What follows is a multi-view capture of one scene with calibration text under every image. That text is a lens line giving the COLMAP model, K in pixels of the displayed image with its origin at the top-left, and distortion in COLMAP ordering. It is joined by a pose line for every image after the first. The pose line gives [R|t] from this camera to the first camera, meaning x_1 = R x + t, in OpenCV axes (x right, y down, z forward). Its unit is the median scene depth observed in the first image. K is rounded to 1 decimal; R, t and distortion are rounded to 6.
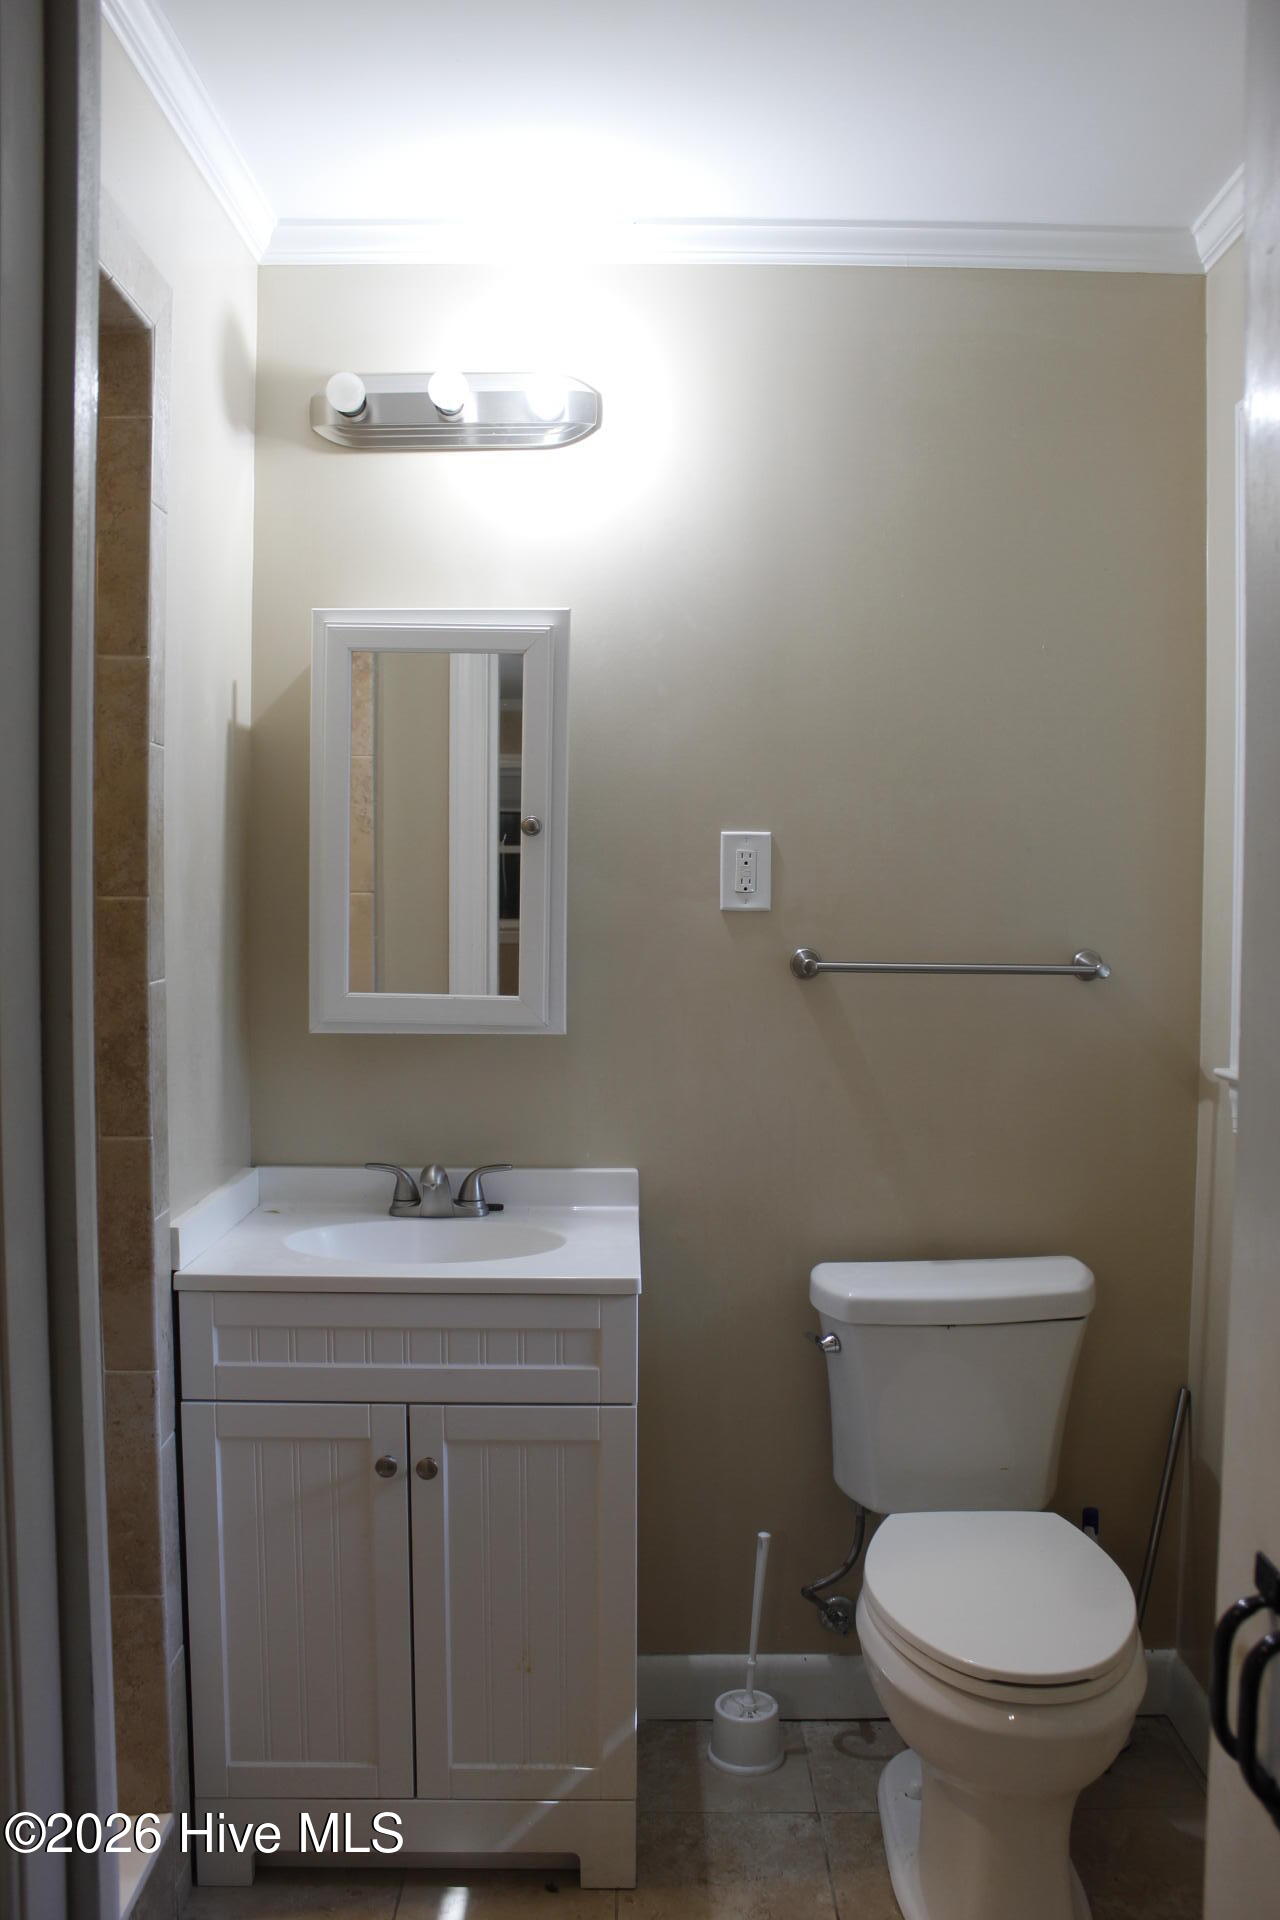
lens RADIAL K [[1594.6, 0, 641.1], [0, 1594.6, 955.0], [0, 0, 1]] dist [-0.163513, 0.141981]
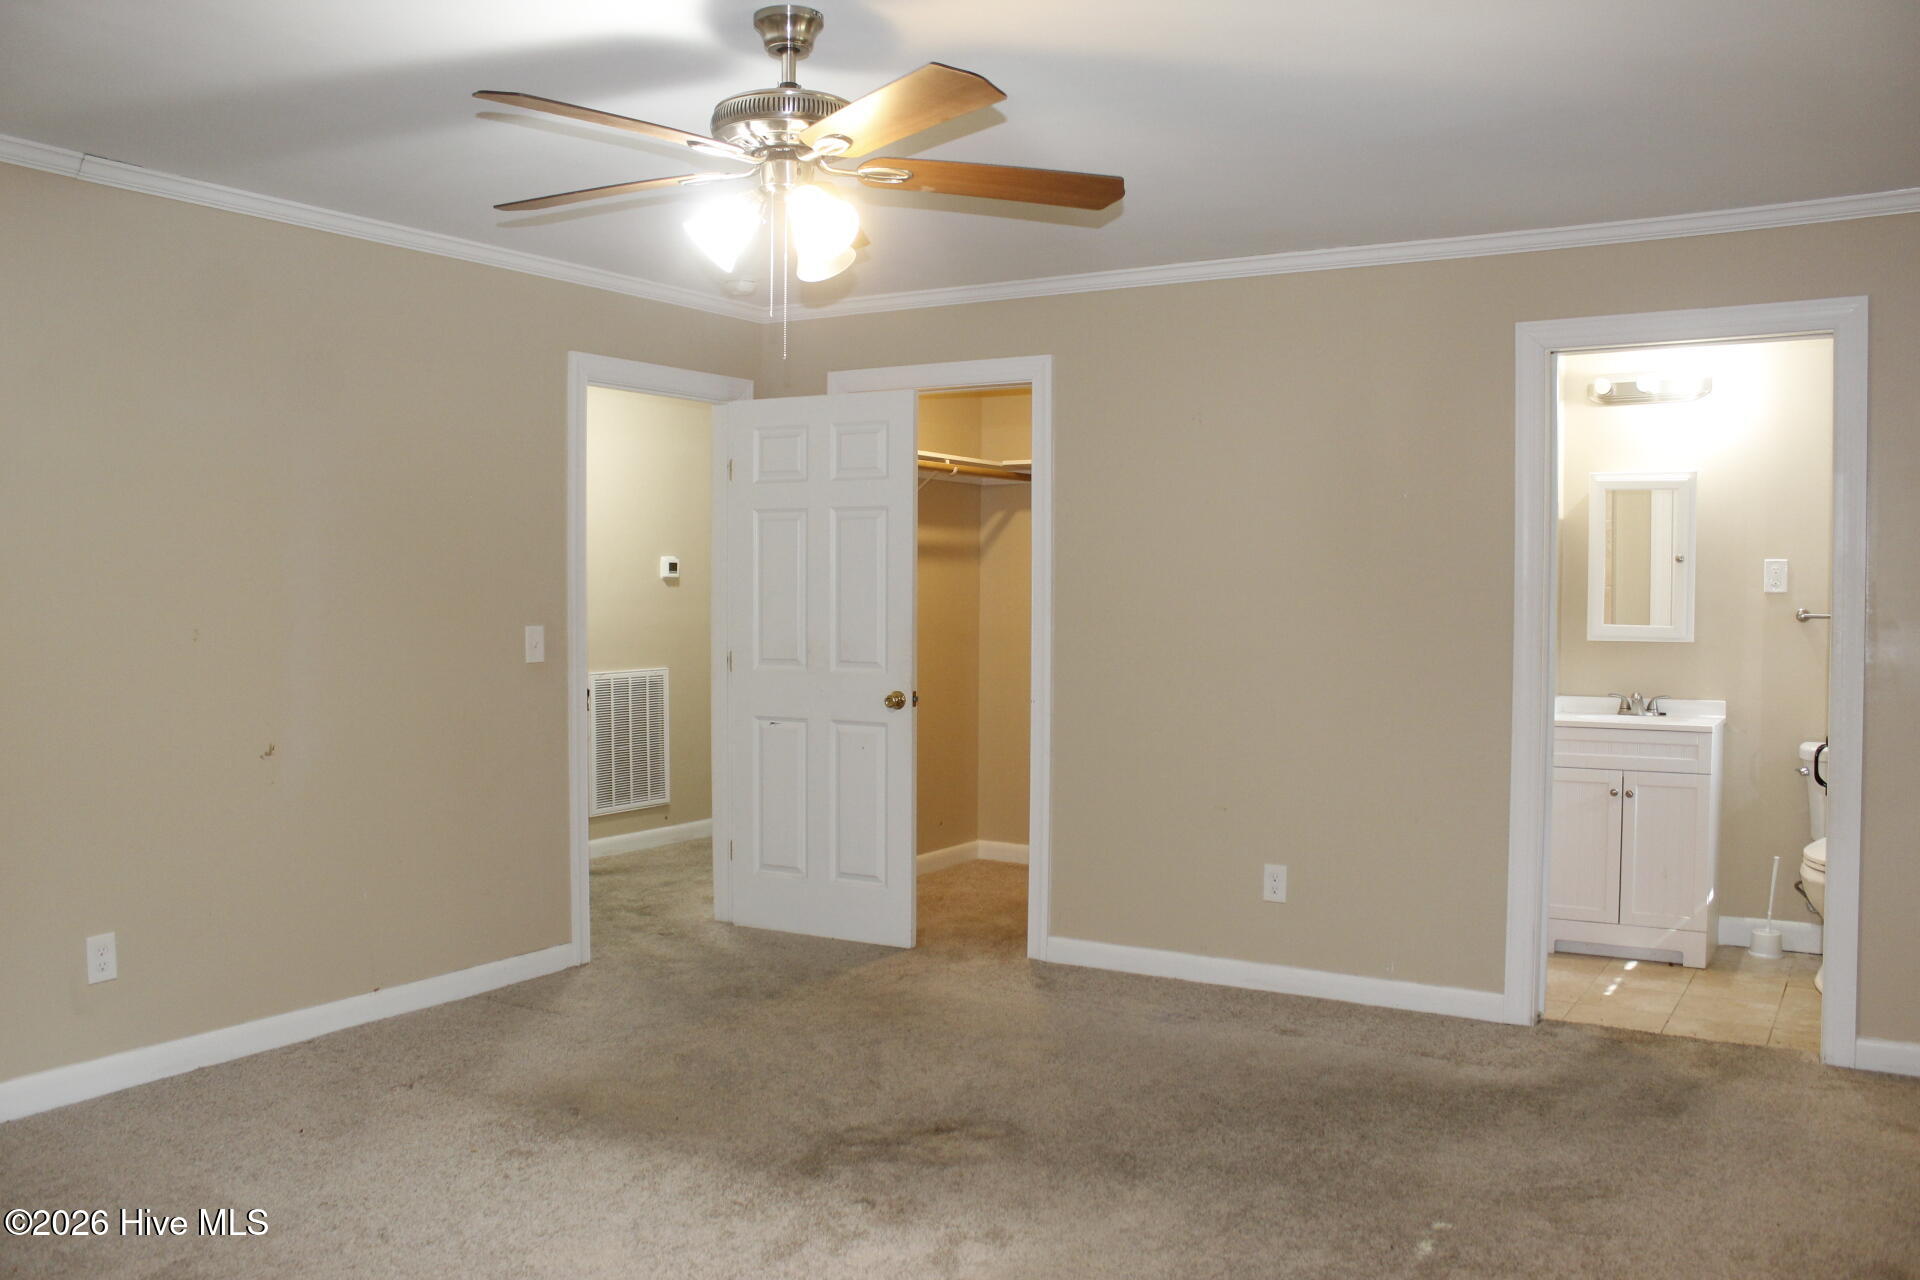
lens RADIAL K [[1594.6, 0, 953.7], [0, 1594.6, 636.1], [0, 0, 1]] dist [-0.163513, 0.141981]
pose [[0.849437, 0.016605, -0.527428, 0.243638], [-0.023022, 0.999719, -0.005603, 0.080486], [0.527187, 0.016902, 0.849581, -1.646139]]
